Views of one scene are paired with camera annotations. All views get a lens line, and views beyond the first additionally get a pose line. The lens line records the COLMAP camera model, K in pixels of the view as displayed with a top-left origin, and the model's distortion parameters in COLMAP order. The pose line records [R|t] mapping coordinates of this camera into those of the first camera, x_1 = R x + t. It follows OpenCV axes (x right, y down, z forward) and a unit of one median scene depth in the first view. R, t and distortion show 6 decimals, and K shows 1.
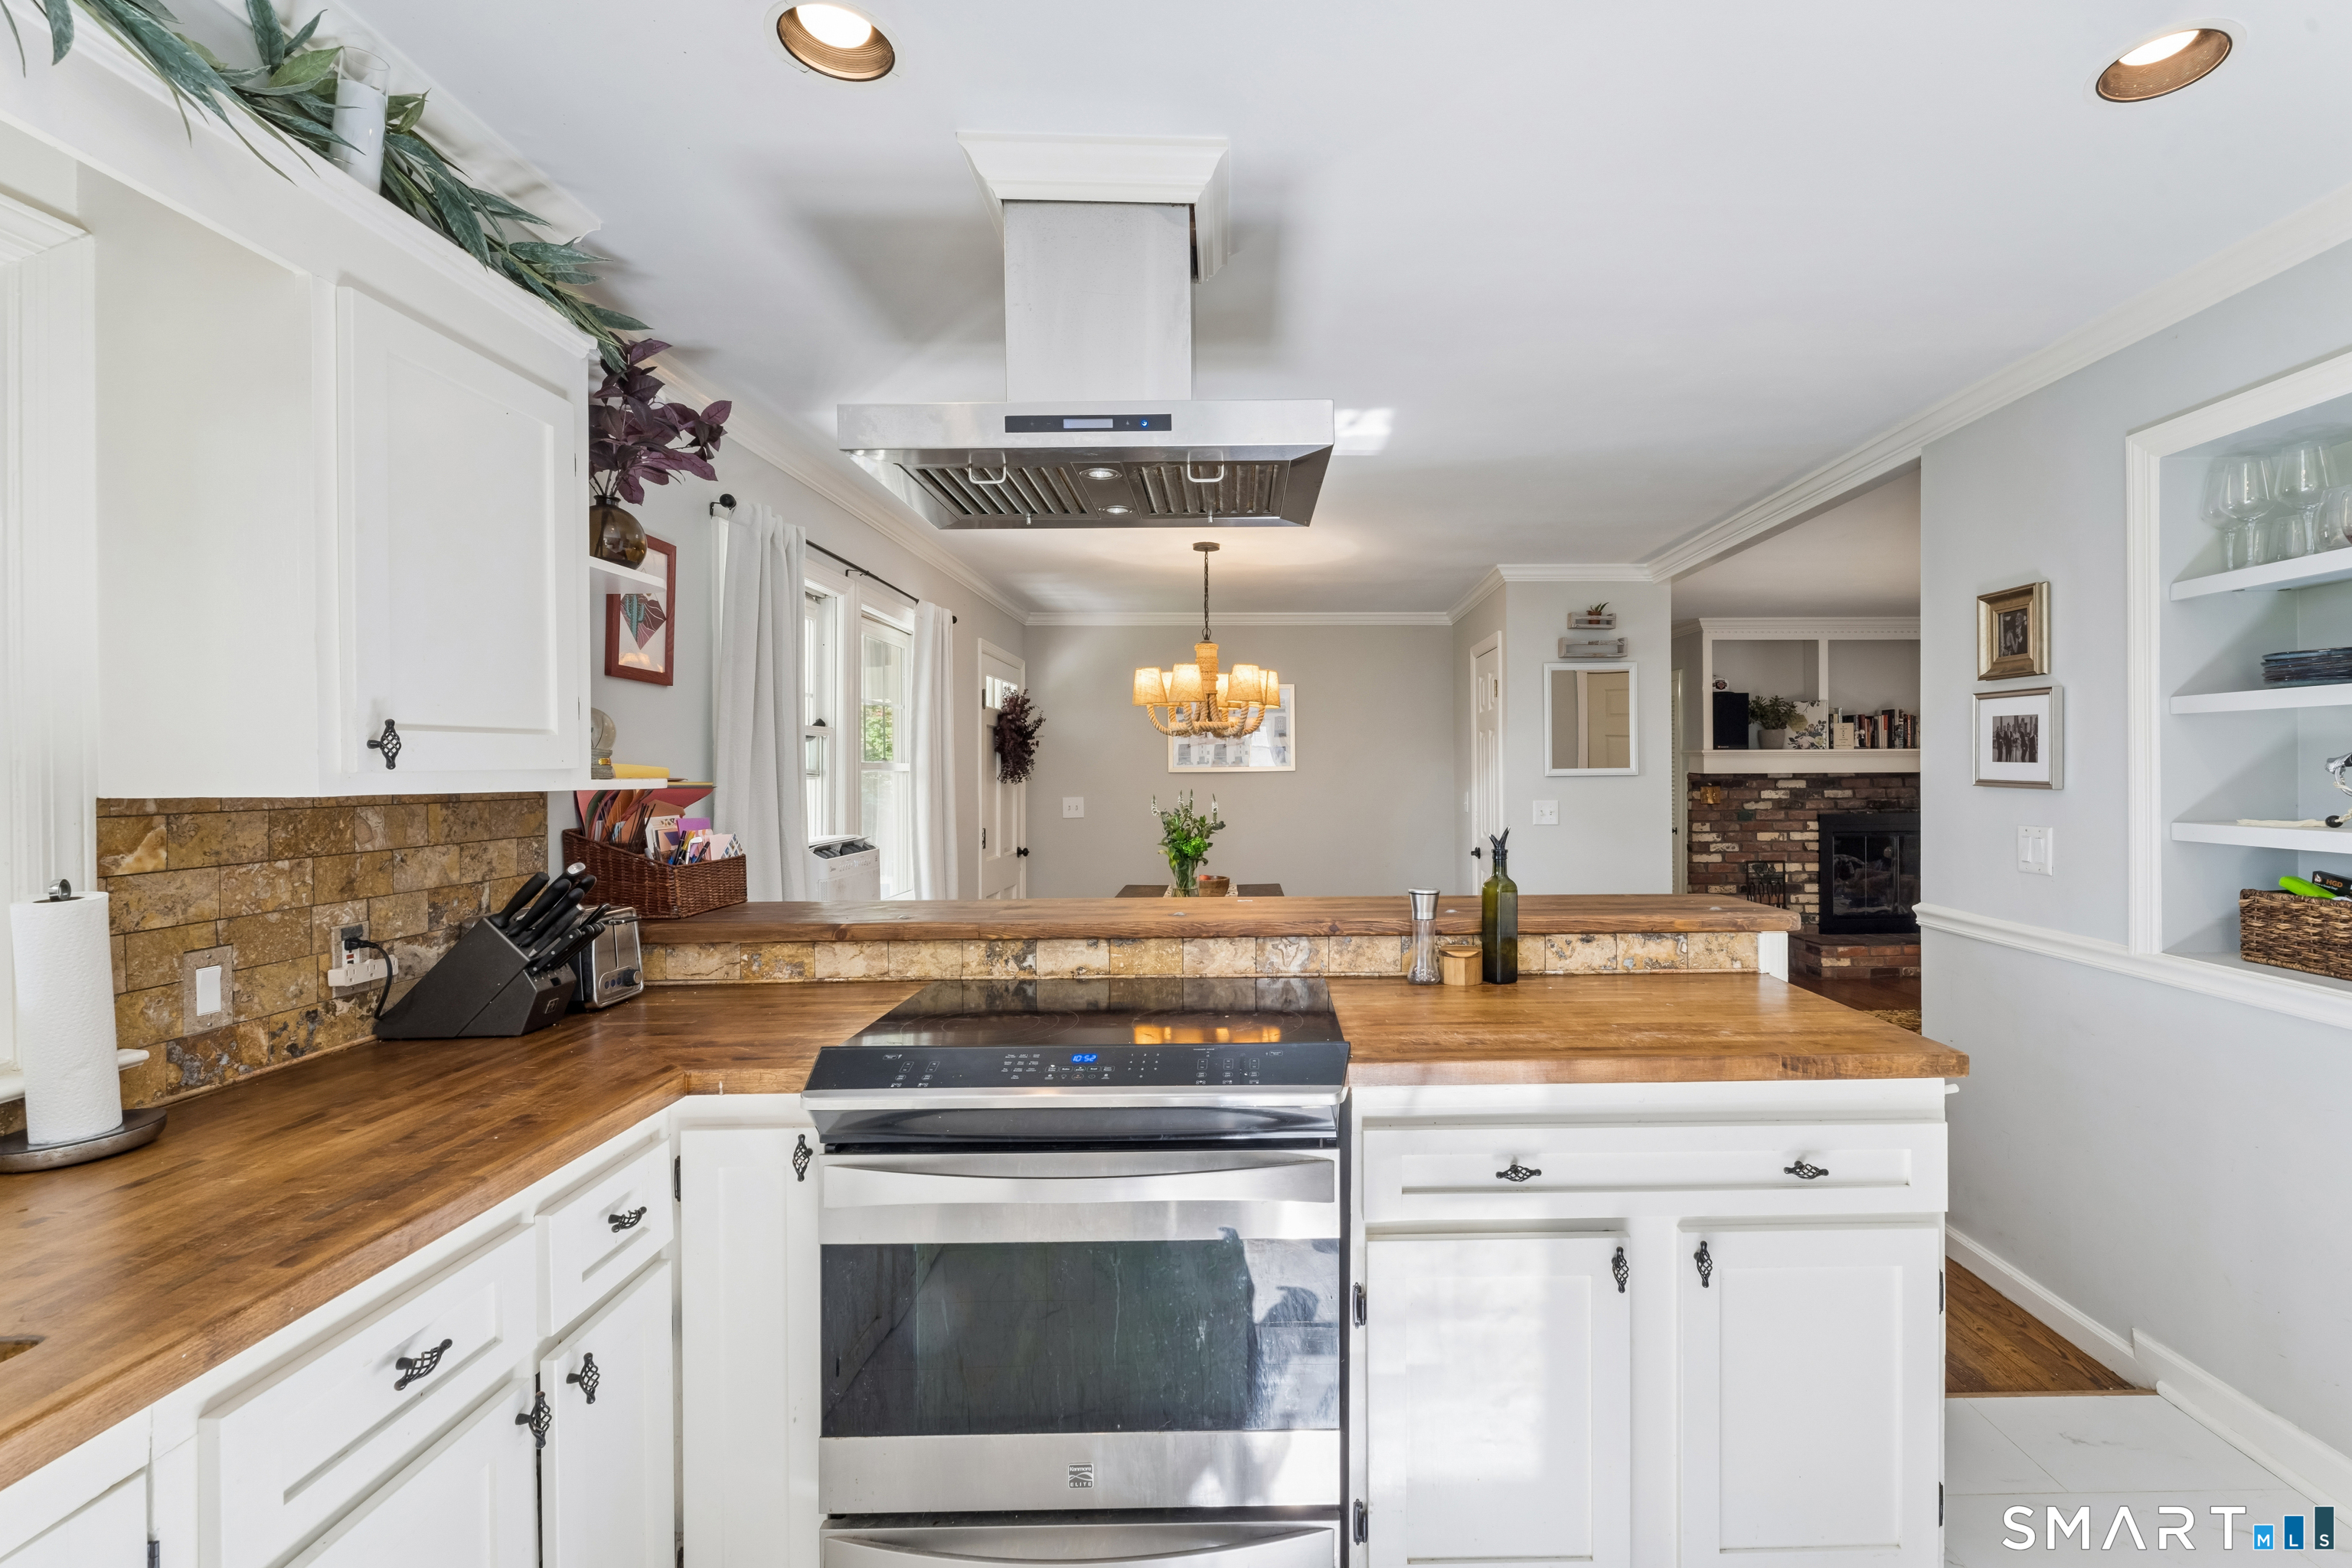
lens RADIAL K [[1060.1, 0, 1272.3], [0, 1060.1, 763.6], [0, 0, 1]] dist [0.000871, -0.000334]
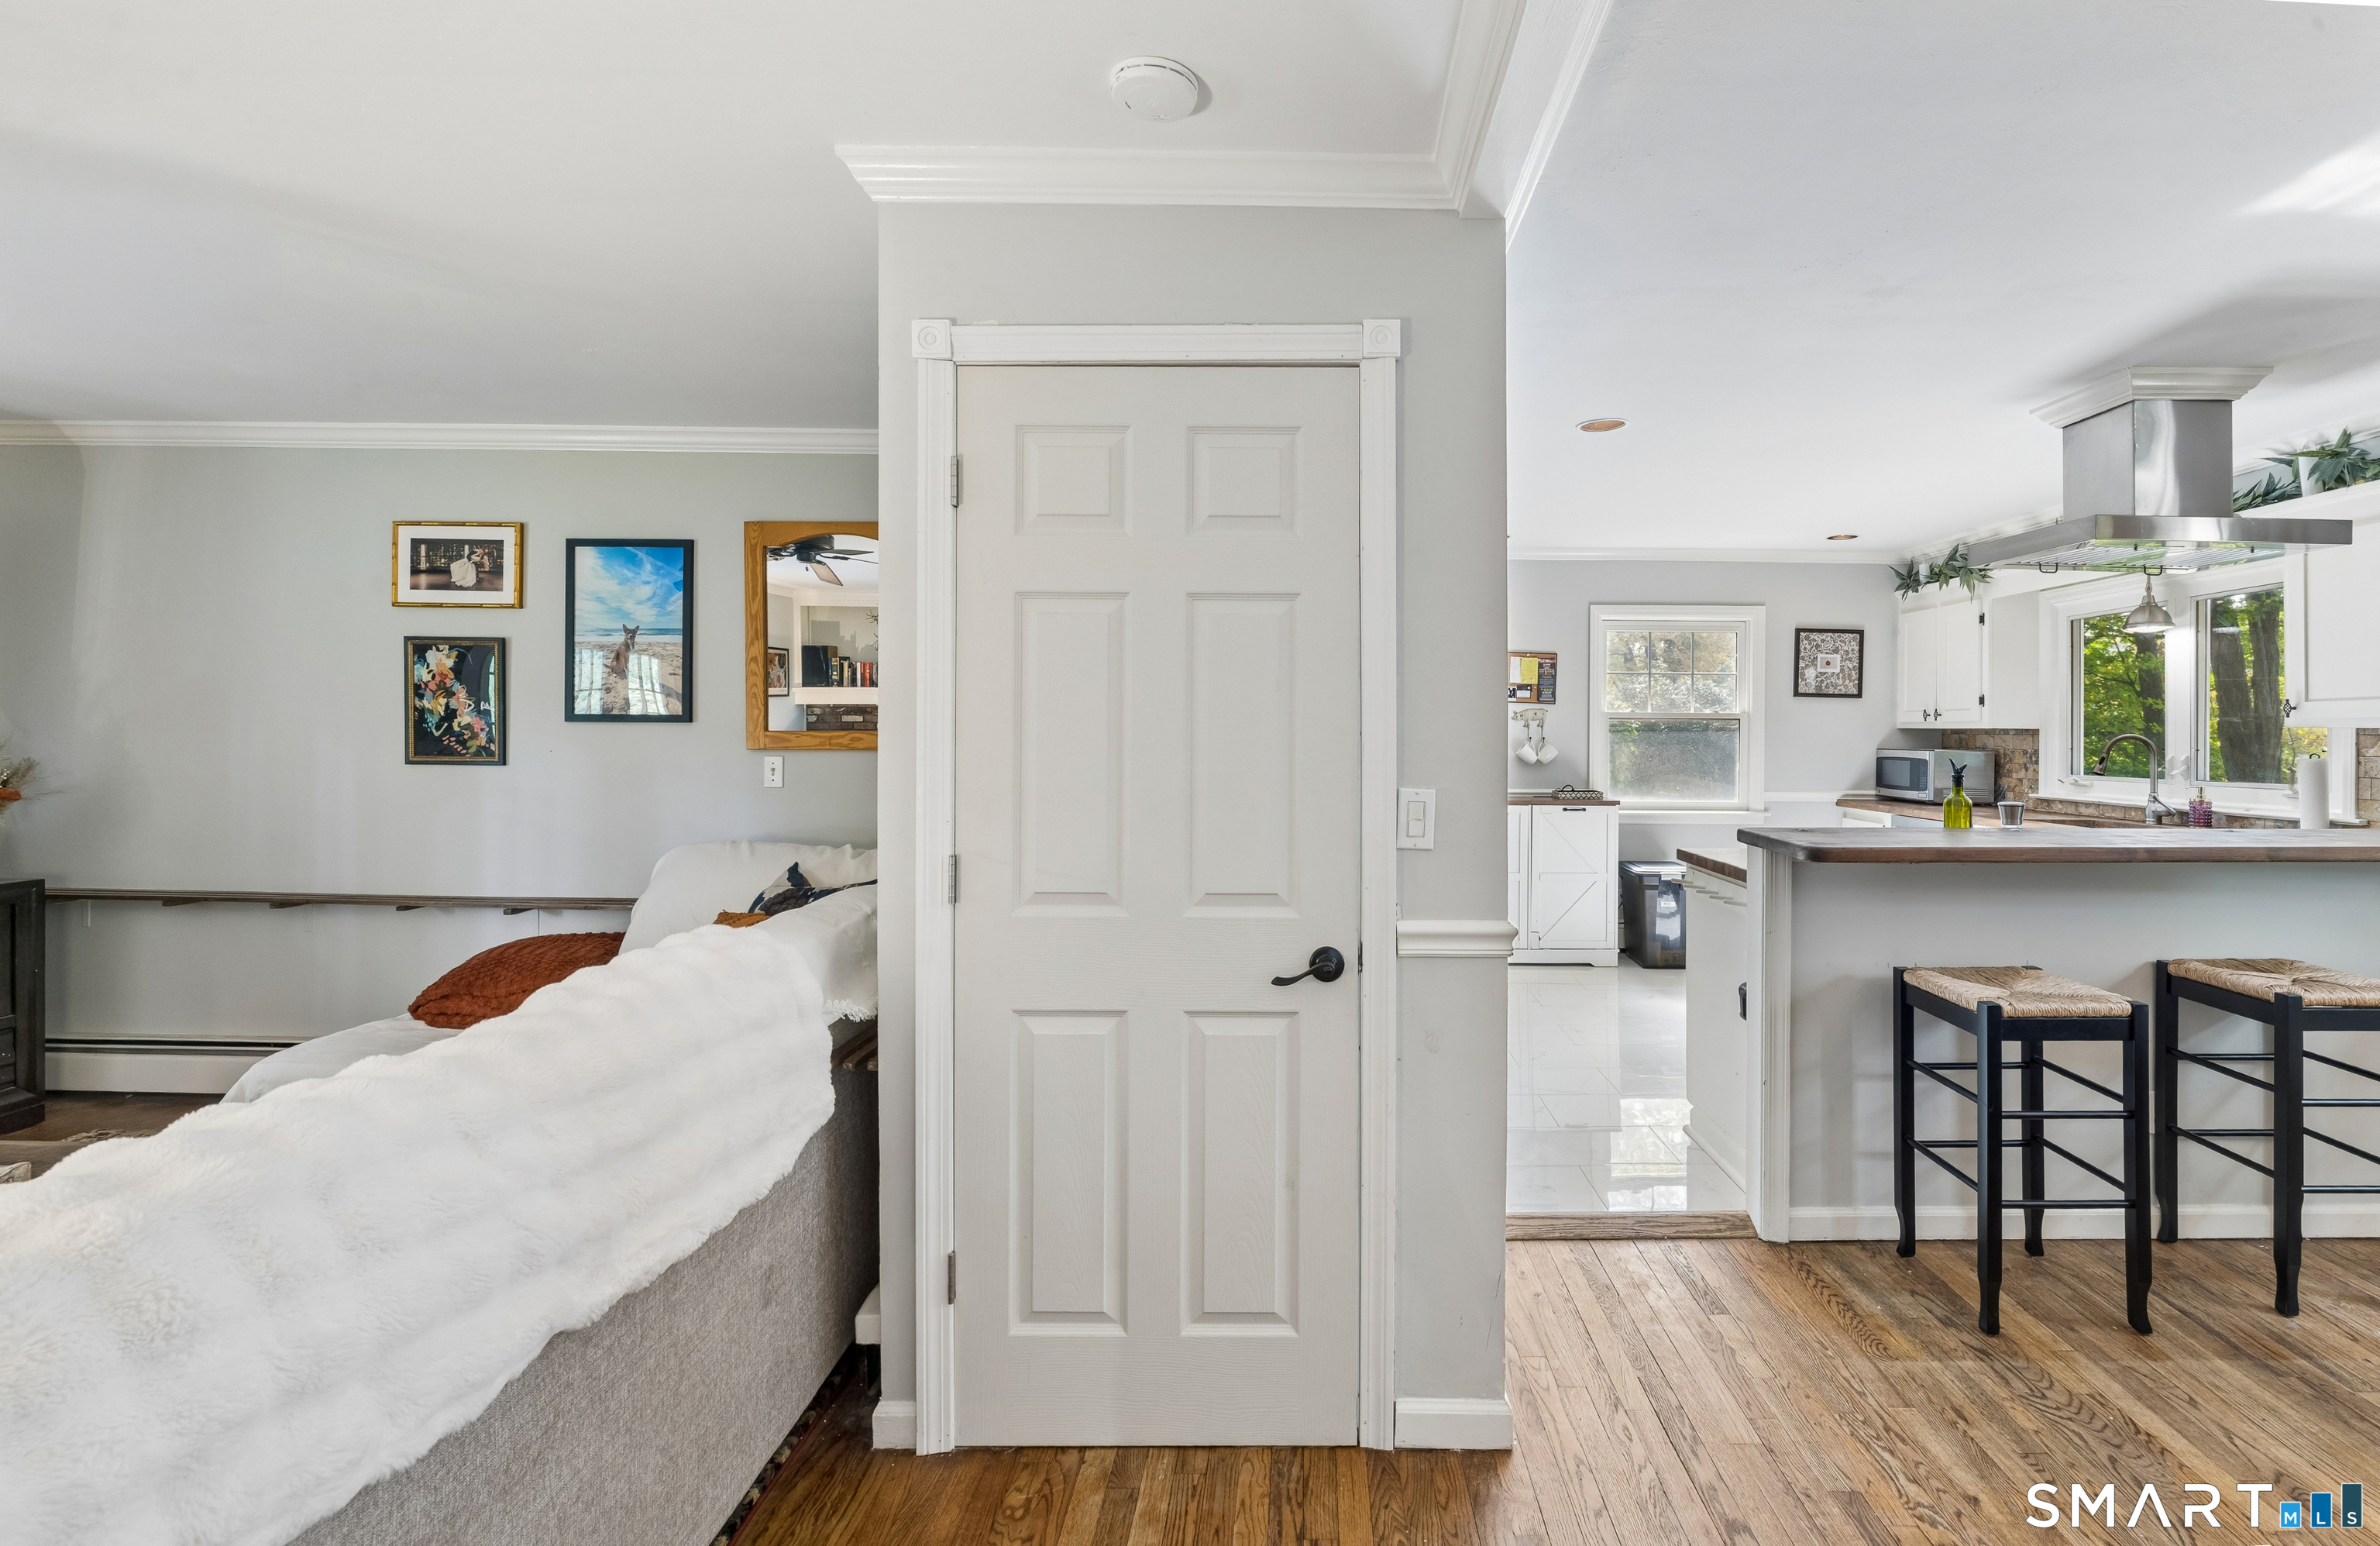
lens RADIAL K [[1018.8, 0, 1300.0], [0, 1018.8, 730.8], [0, 0, 1]] dist [-0.006509, 0.000423]
pose [[-0.999865, 0.002873, 0.016163, 0.931053], [0.002809, 0.999988, -0.004004, 0.023815], [-0.016174, -0.003958, -0.999861, 2.086390]]
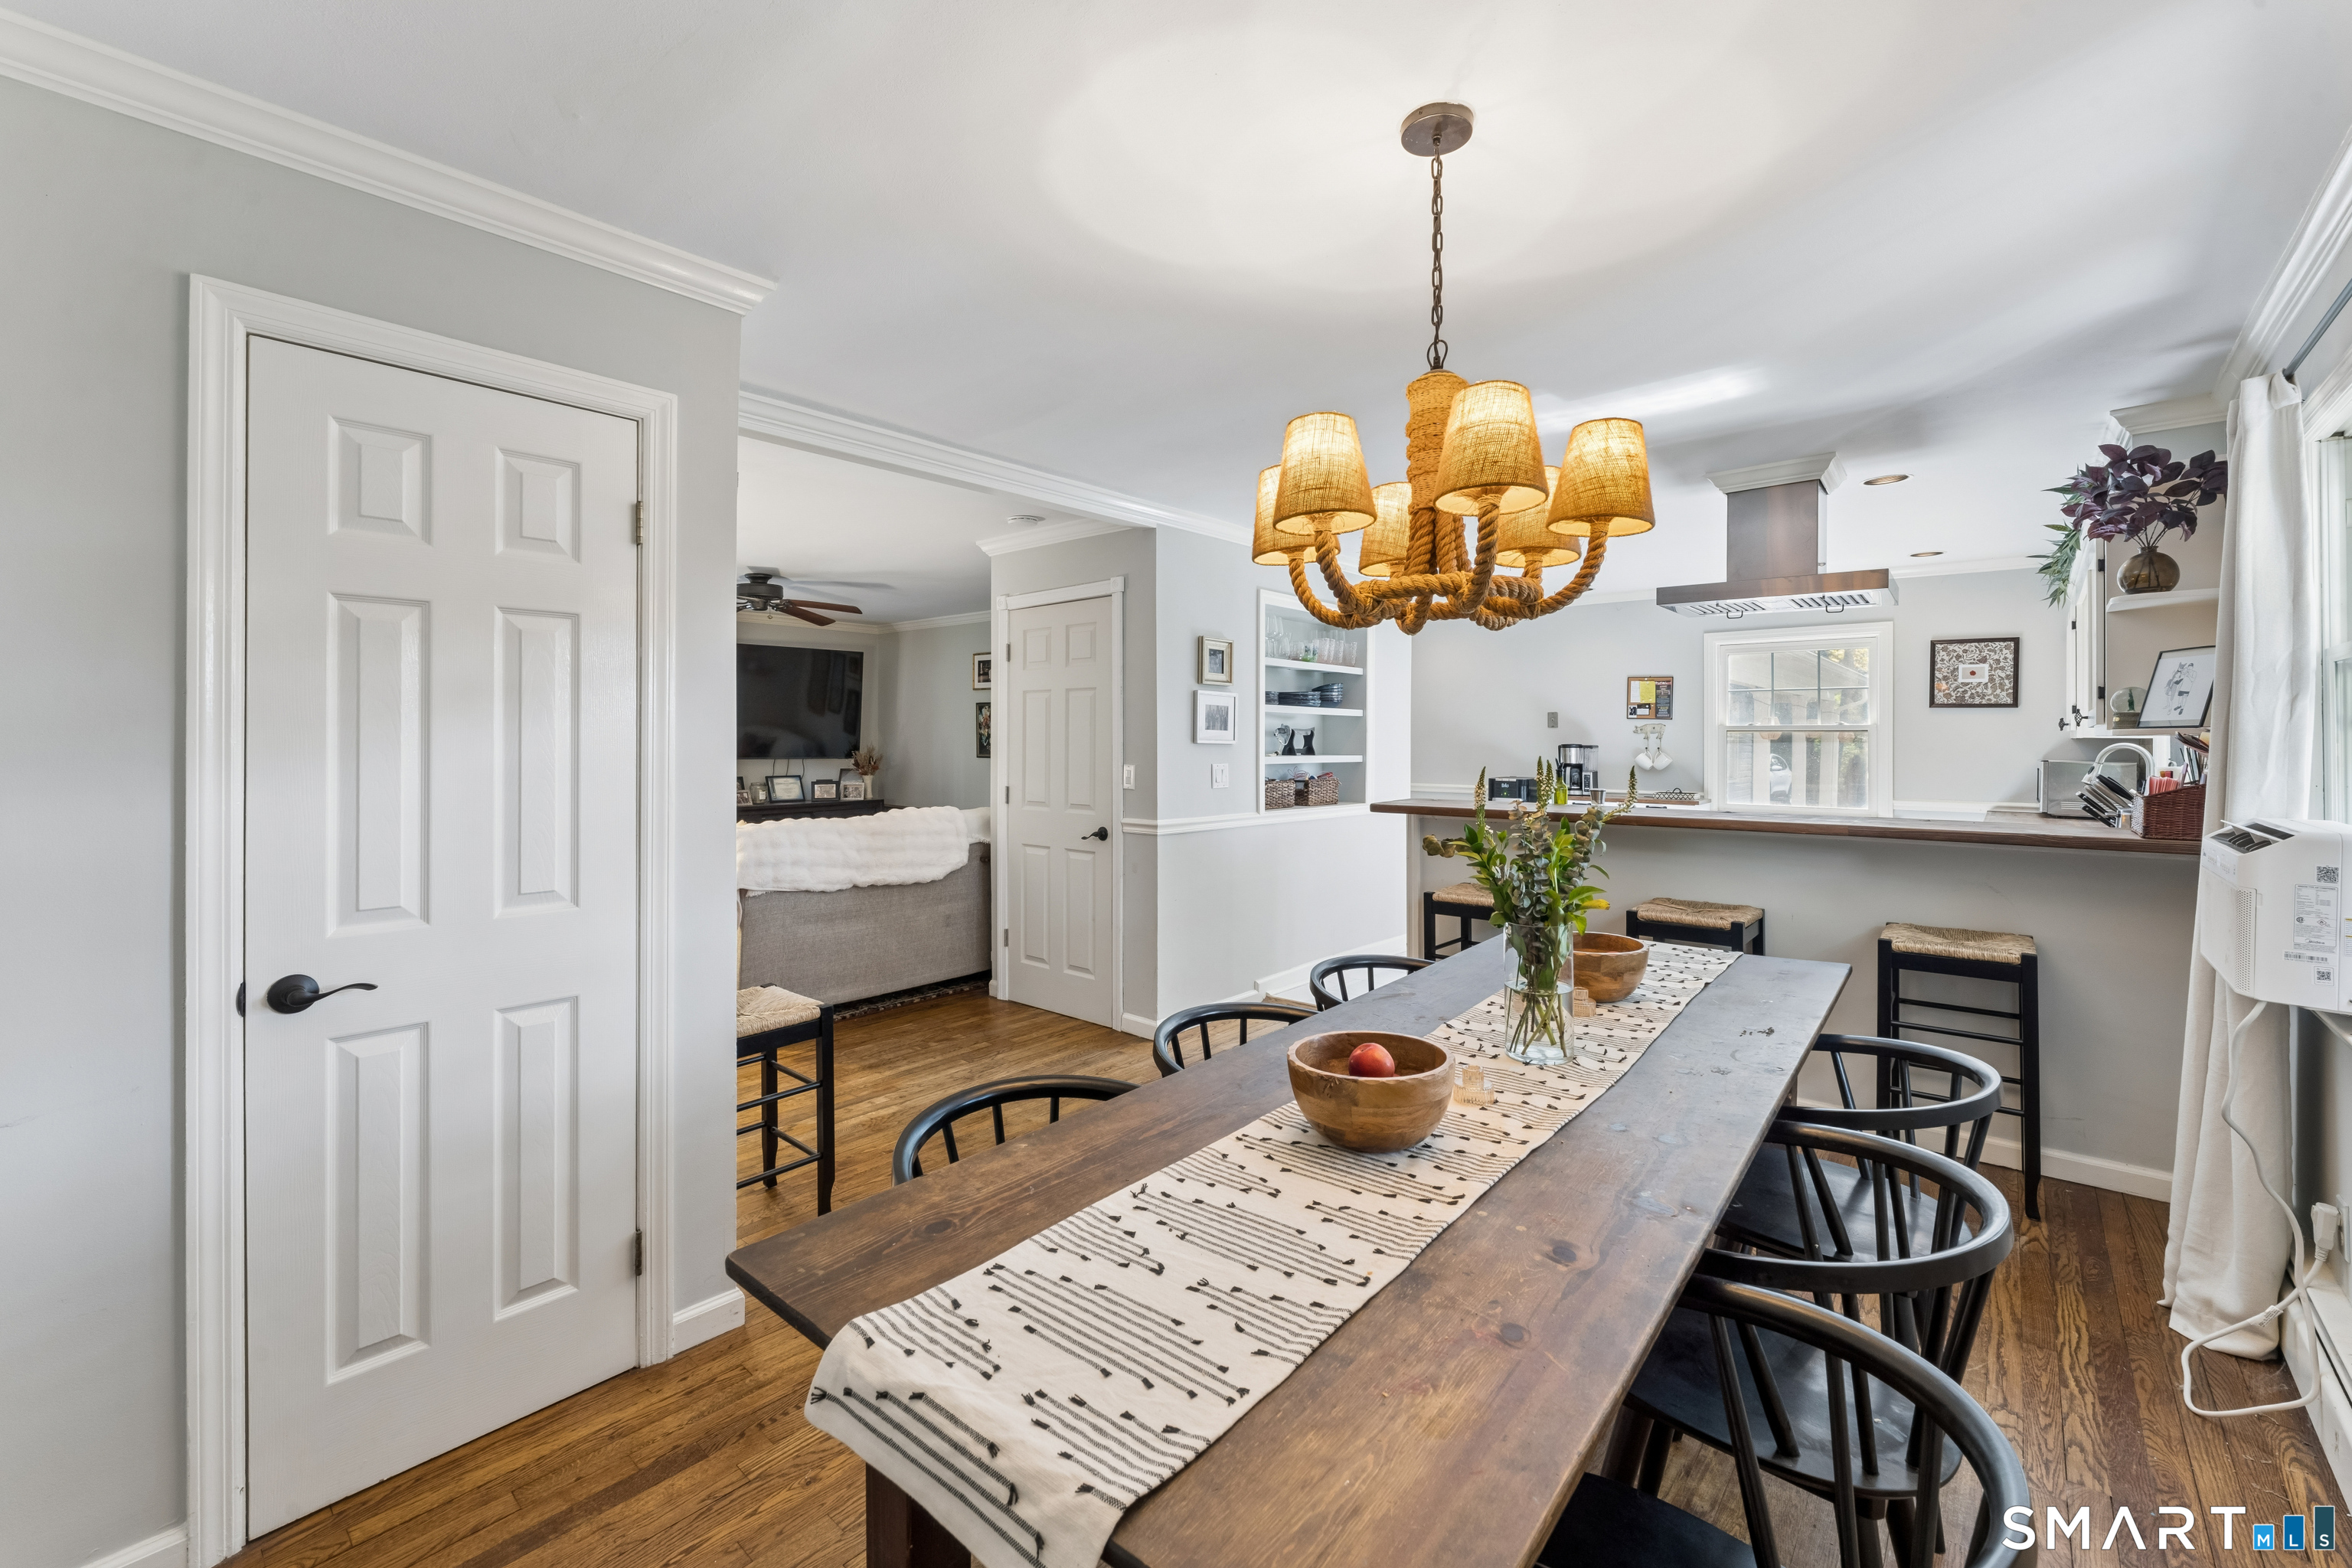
lens RADIAL K [[944.9, 0, 1181.6], [0, 944.9, 732.6], [0, 0, 1]] dist [-0.001448, 0.000767]
pose [[-0.748141, 0.012938, 0.663414, -0.403512], [0.000816, 0.999827, -0.018579, 0.038128], [-0.663539, -0.013358, -0.748022, 2.574912]]
